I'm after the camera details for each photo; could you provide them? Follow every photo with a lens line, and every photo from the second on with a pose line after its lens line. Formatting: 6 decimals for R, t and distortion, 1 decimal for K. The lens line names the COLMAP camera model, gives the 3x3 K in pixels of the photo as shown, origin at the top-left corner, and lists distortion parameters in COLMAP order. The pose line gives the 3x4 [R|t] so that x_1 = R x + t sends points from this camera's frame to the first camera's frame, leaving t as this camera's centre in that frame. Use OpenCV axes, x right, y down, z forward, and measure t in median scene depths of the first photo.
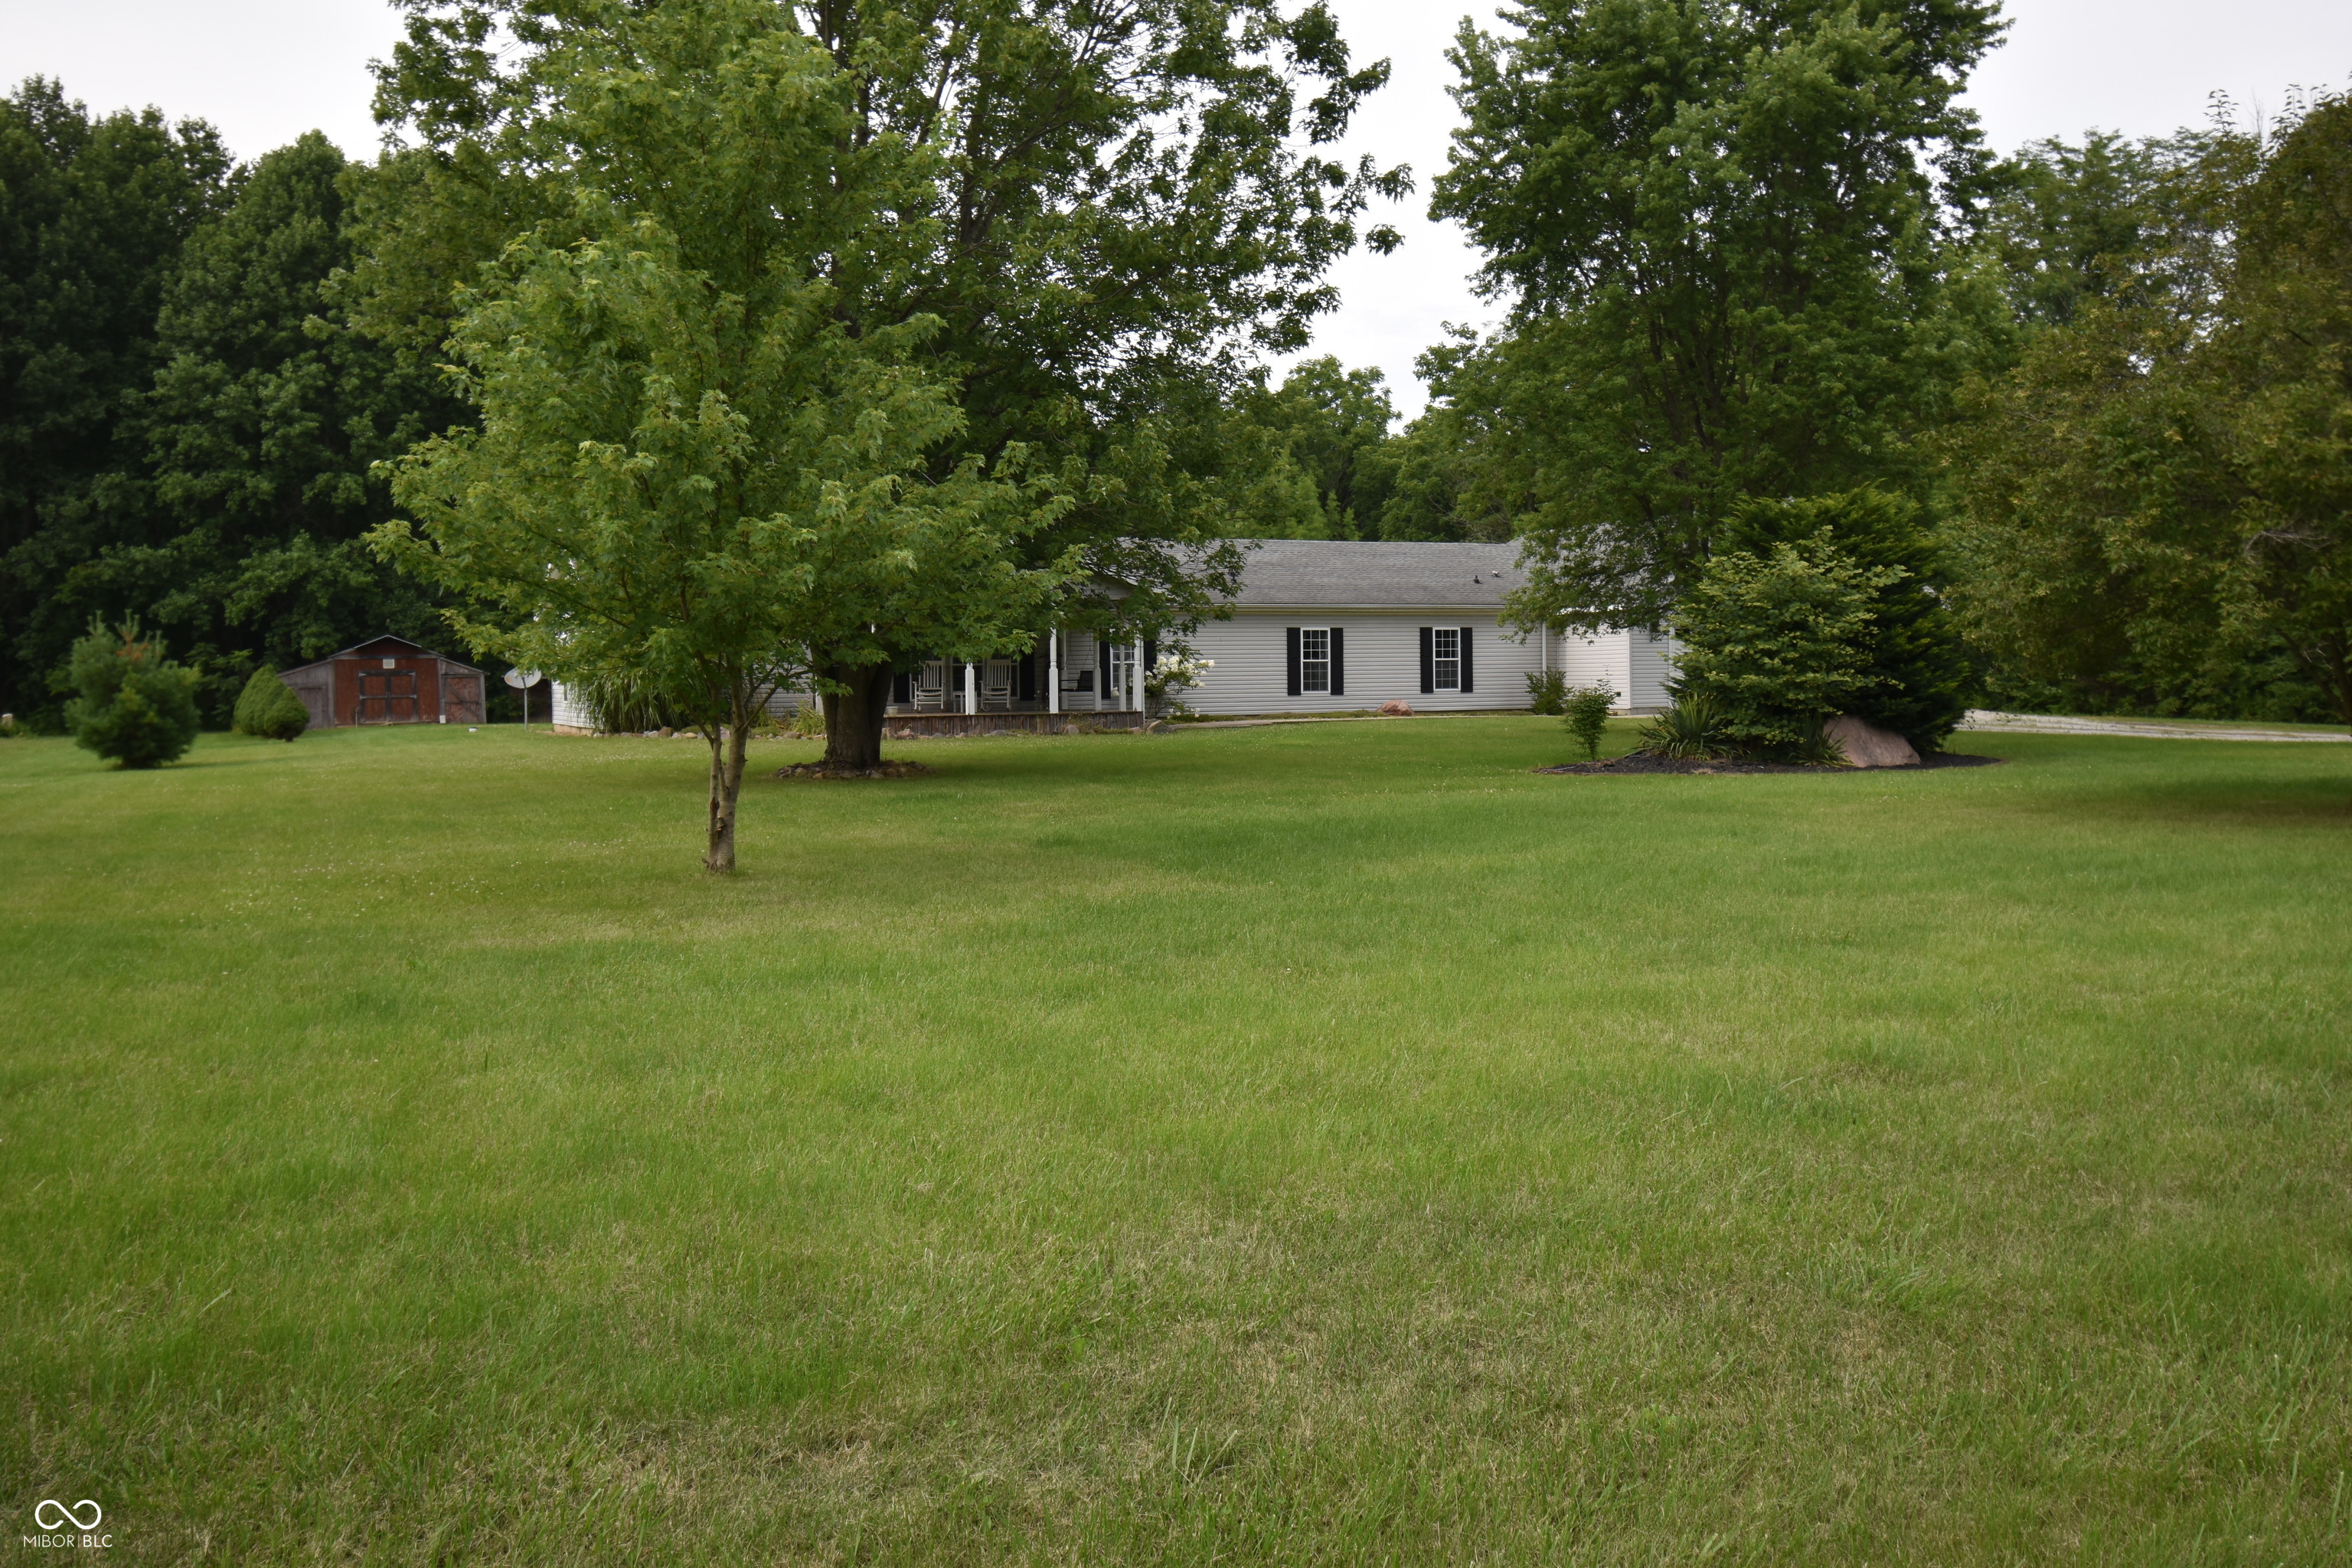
lens RADIAL K [[1932.7, 0, 1139.4], [0, 1932.7, 780.4], [0, 0, 1]] dist [-0.017545, 0.003600]
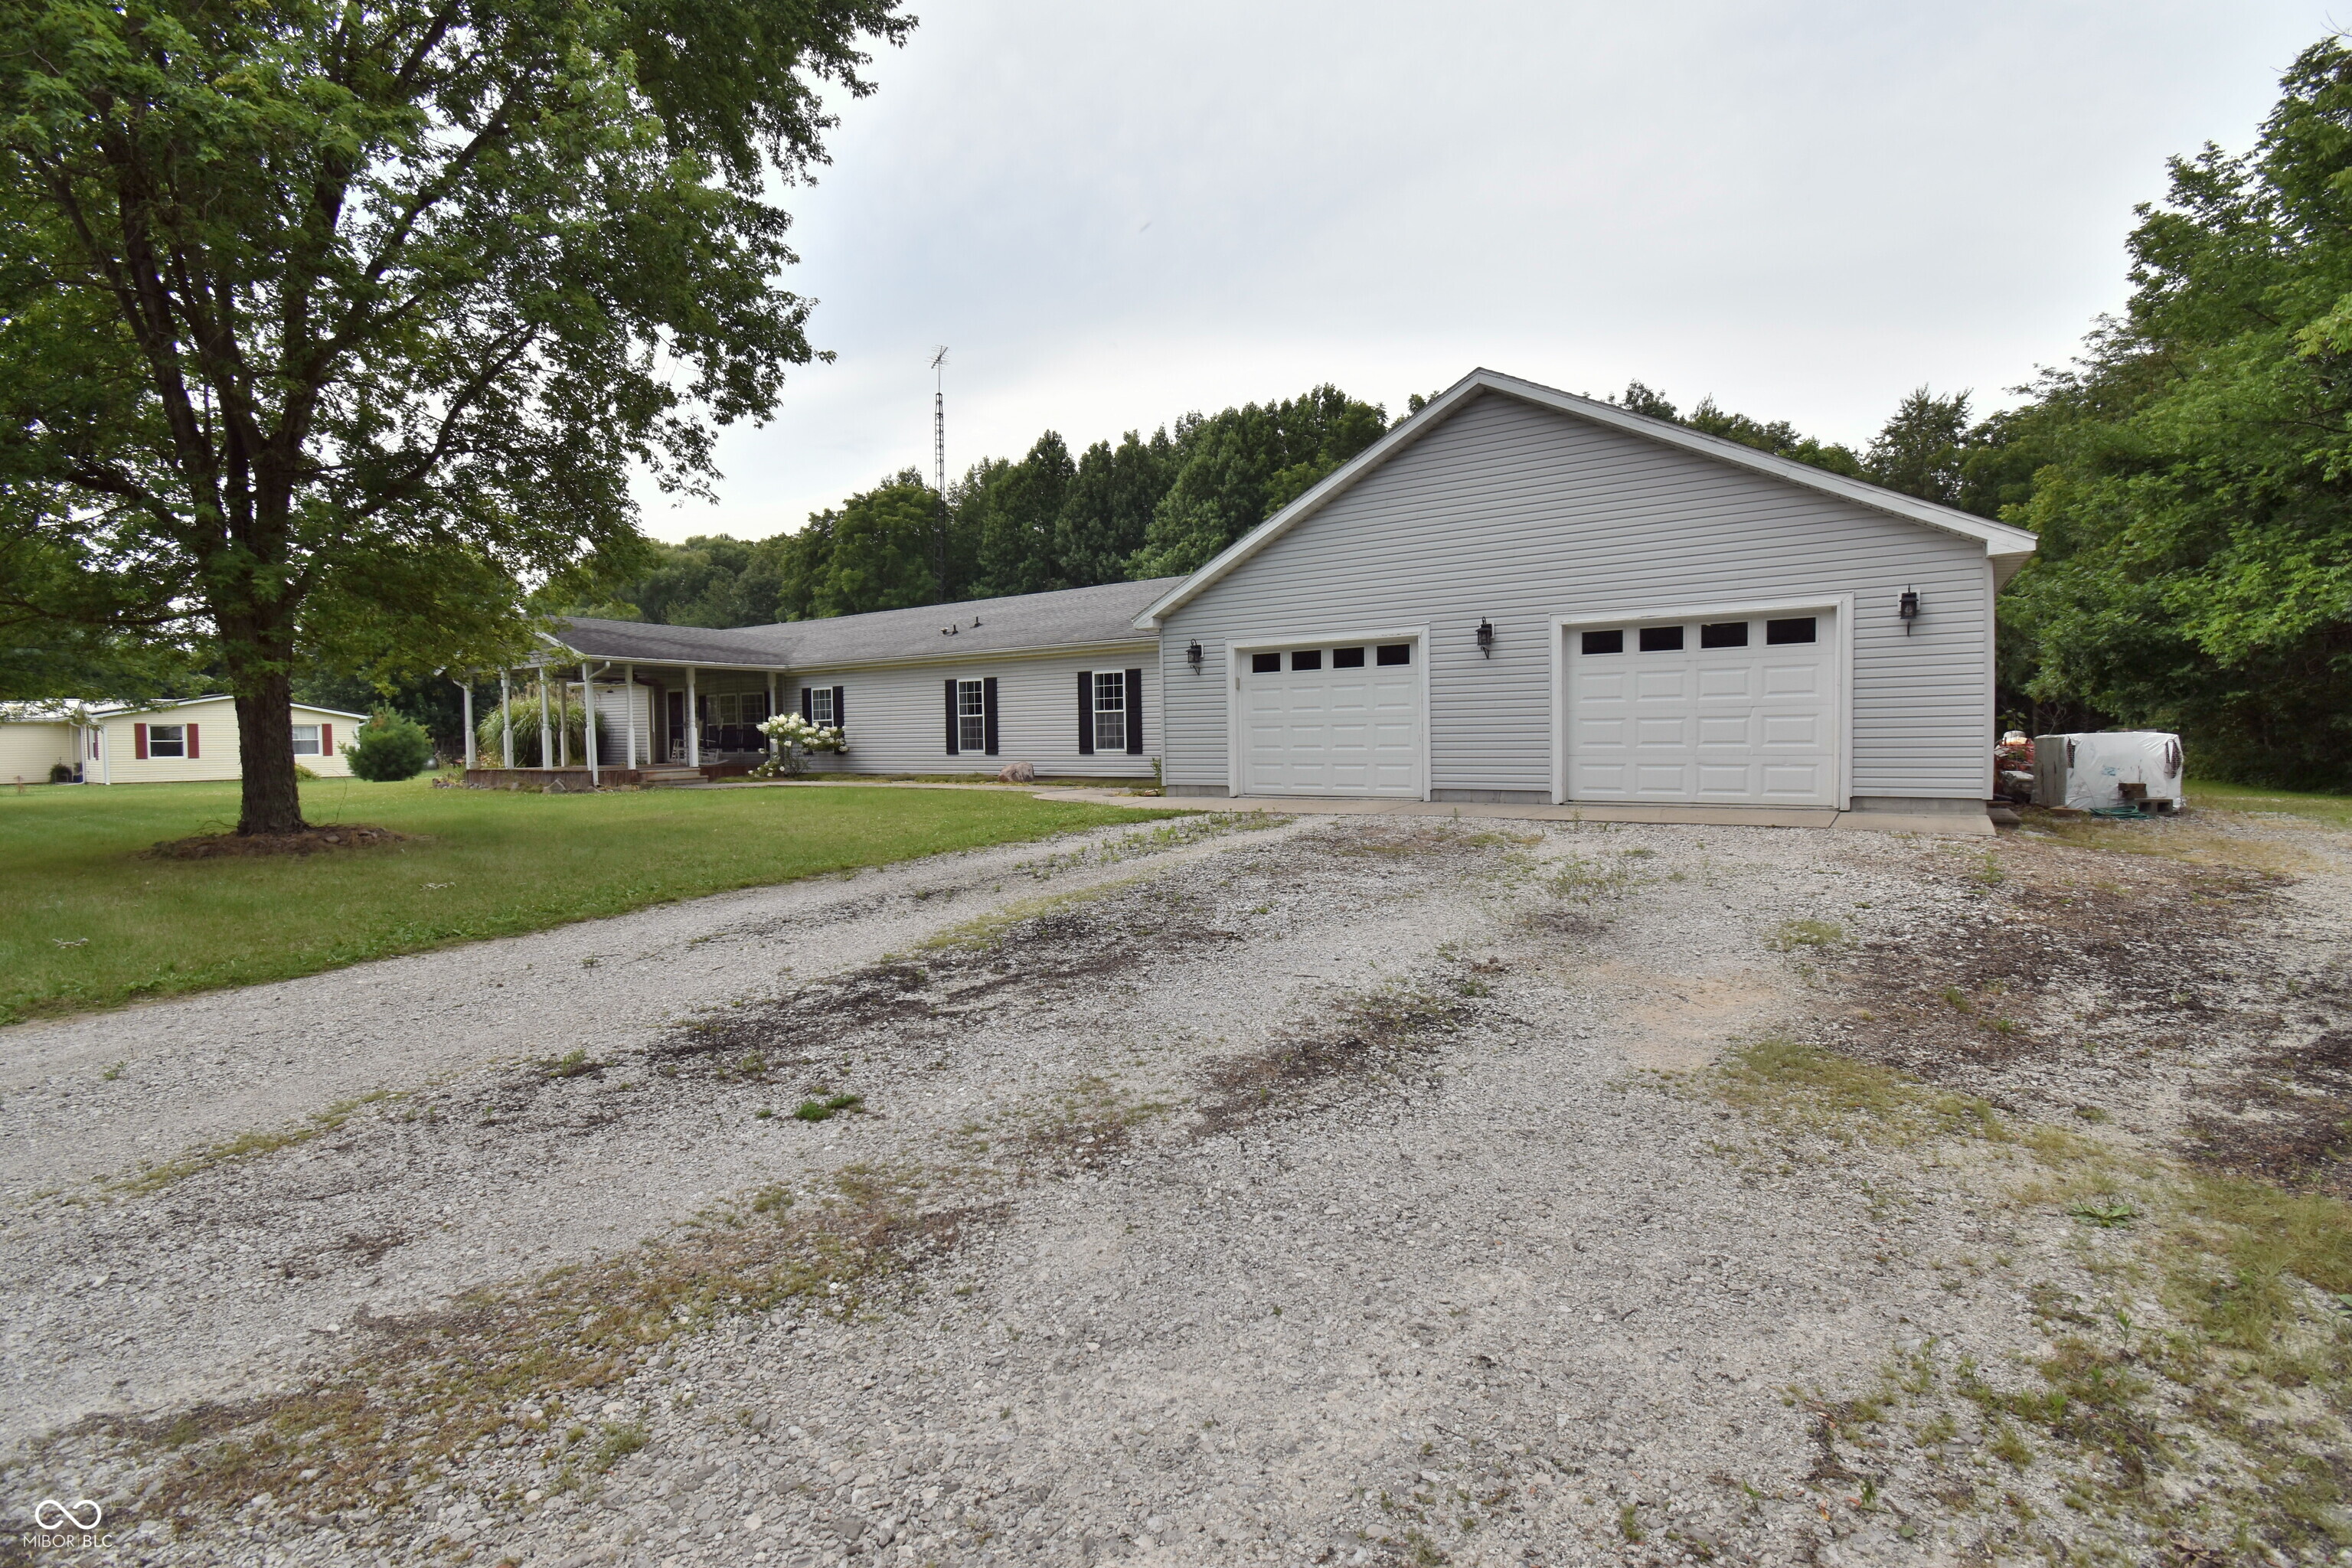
lens RADIAL K [[1029.7, 0, 1187.6], [0, 1029.7, 778.8], [0, 0, 1]] dist [0.002650, -0.010763]
pose [[0.519661, 0.040662, -0.853405, 0.912749], [-0.034307, 0.999054, 0.026712, -0.081767], [0.853684, 0.015397, 0.520564, 1.392717]]
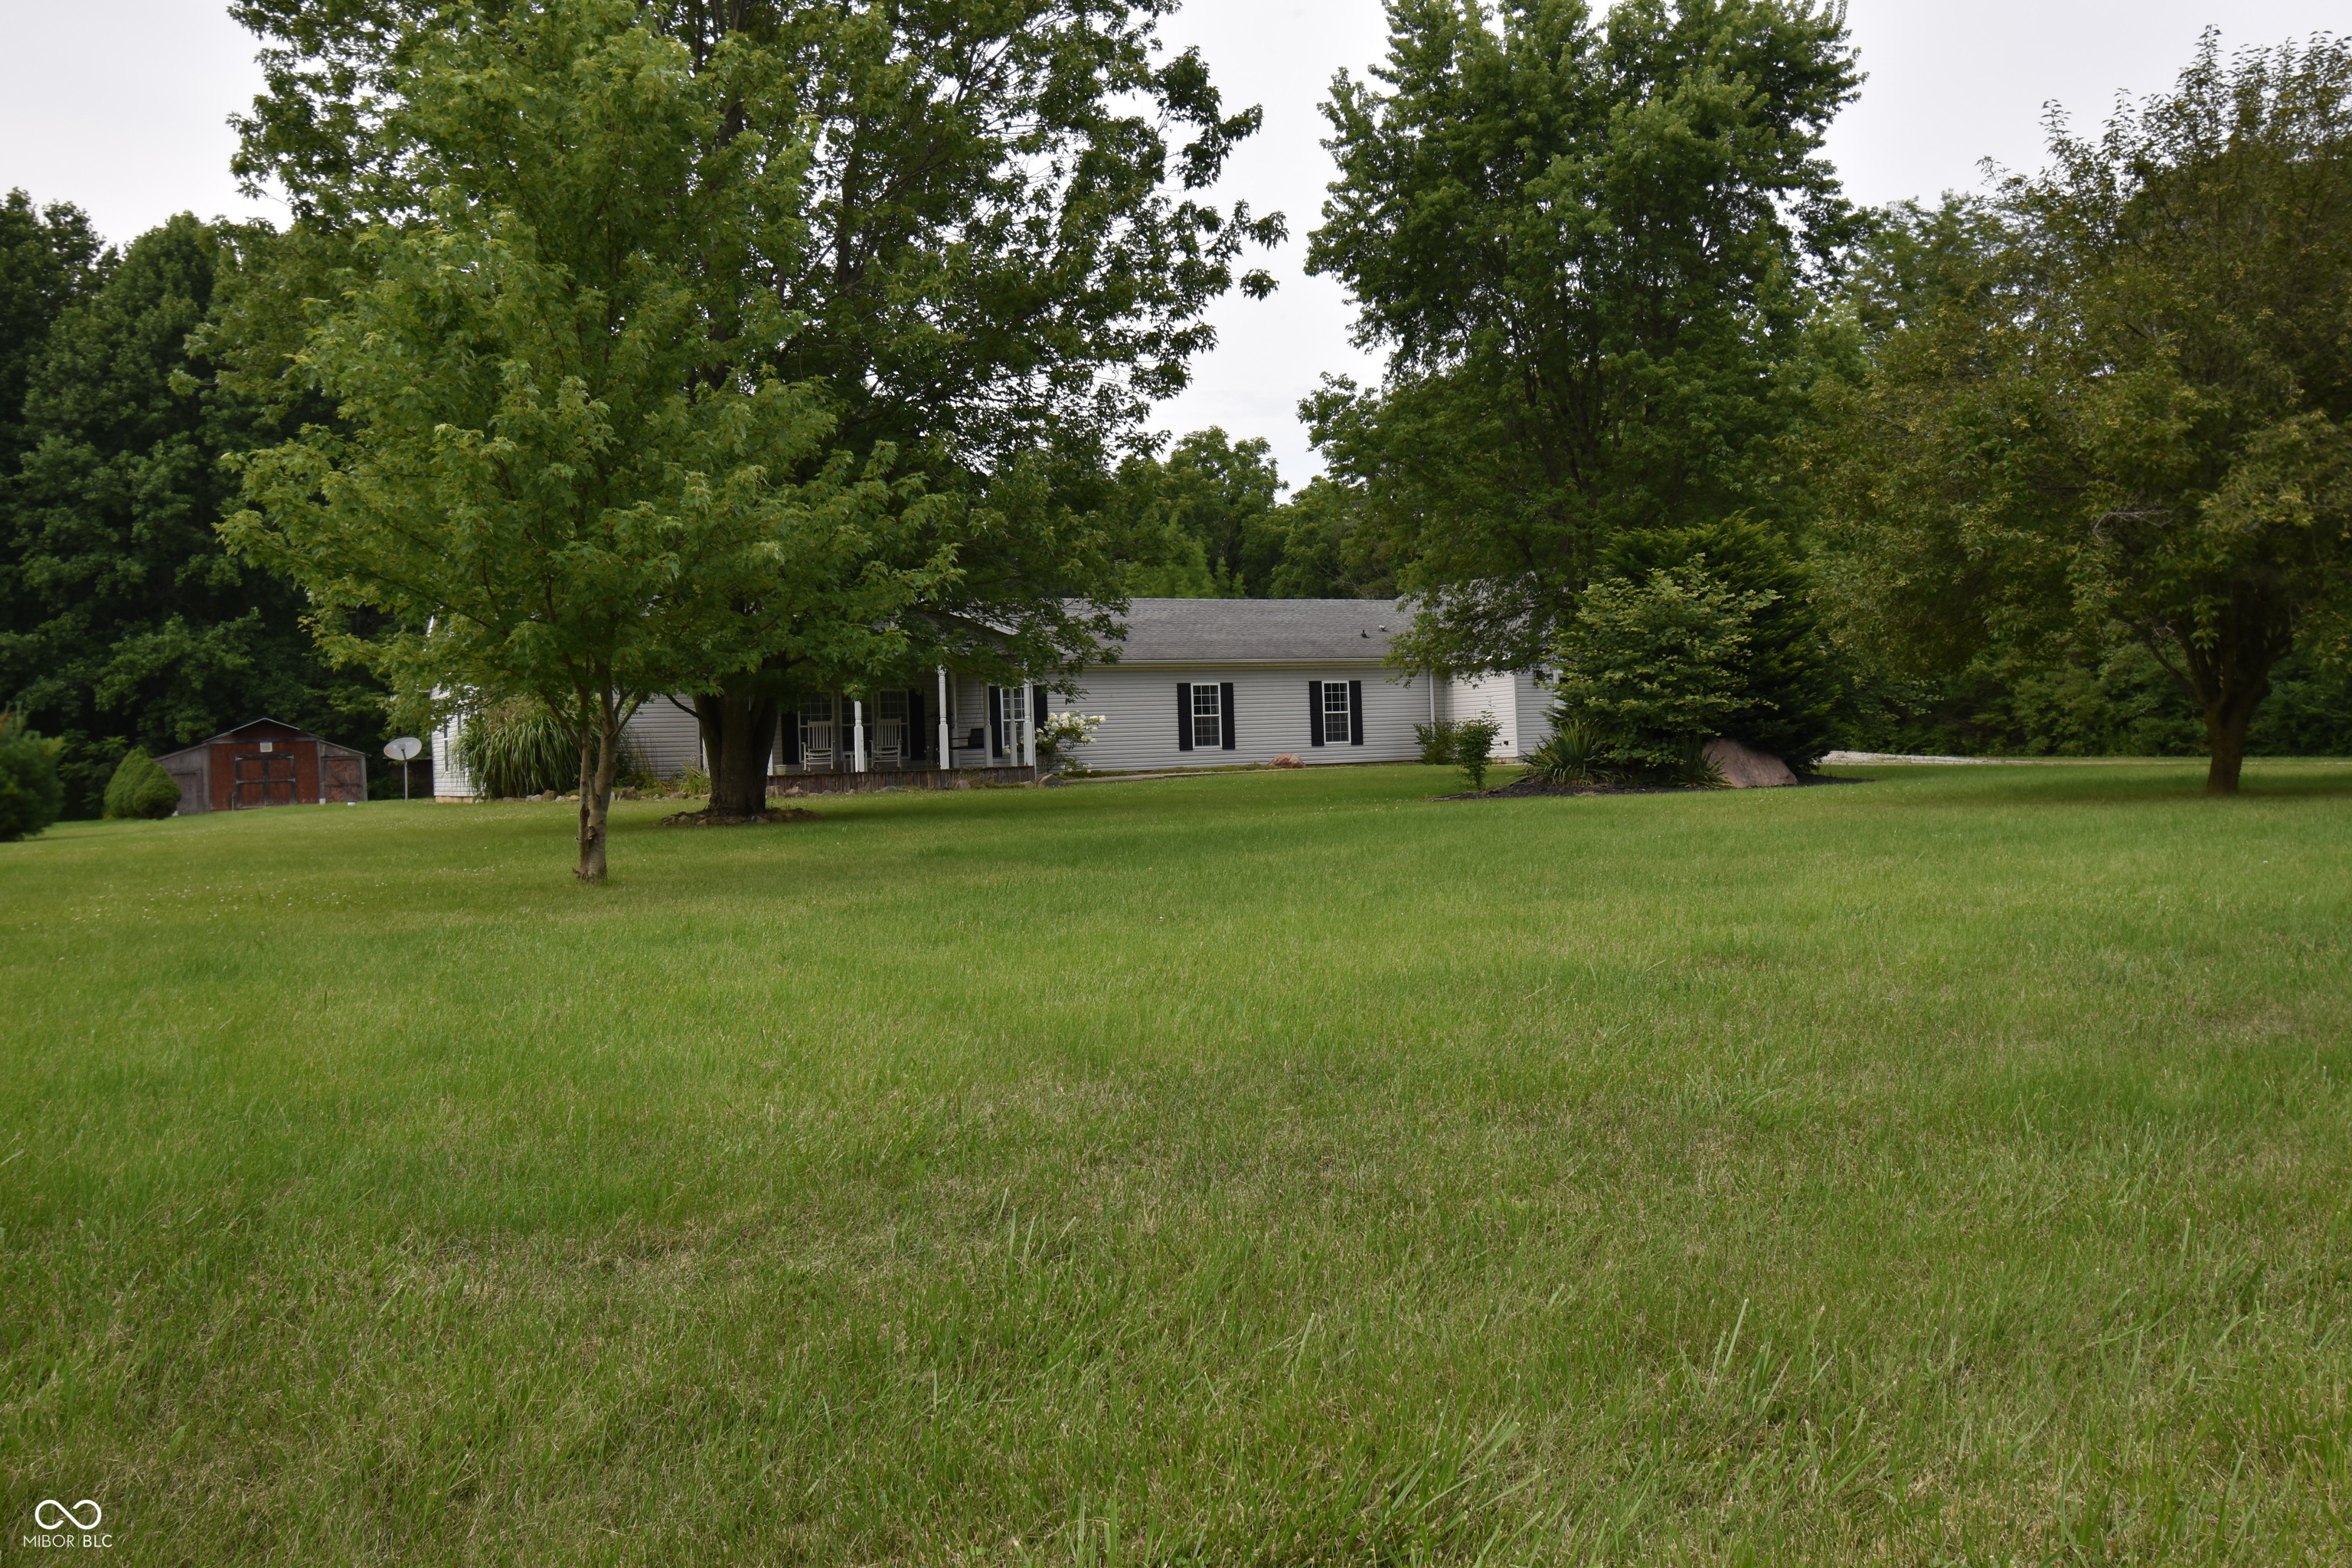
lens RADIAL K [[1932.7, 0, 1137.2], [0, 1932.7, 791.6], [0, 0, 1]] dist [-0.017545, 0.003600]
pose [[0.998414, -0.022736, 0.051512, 0.004468], [0.024556, 0.999087, -0.034966, 0.019288], [-0.050670, 0.036176, 0.998060, 0.002931]]
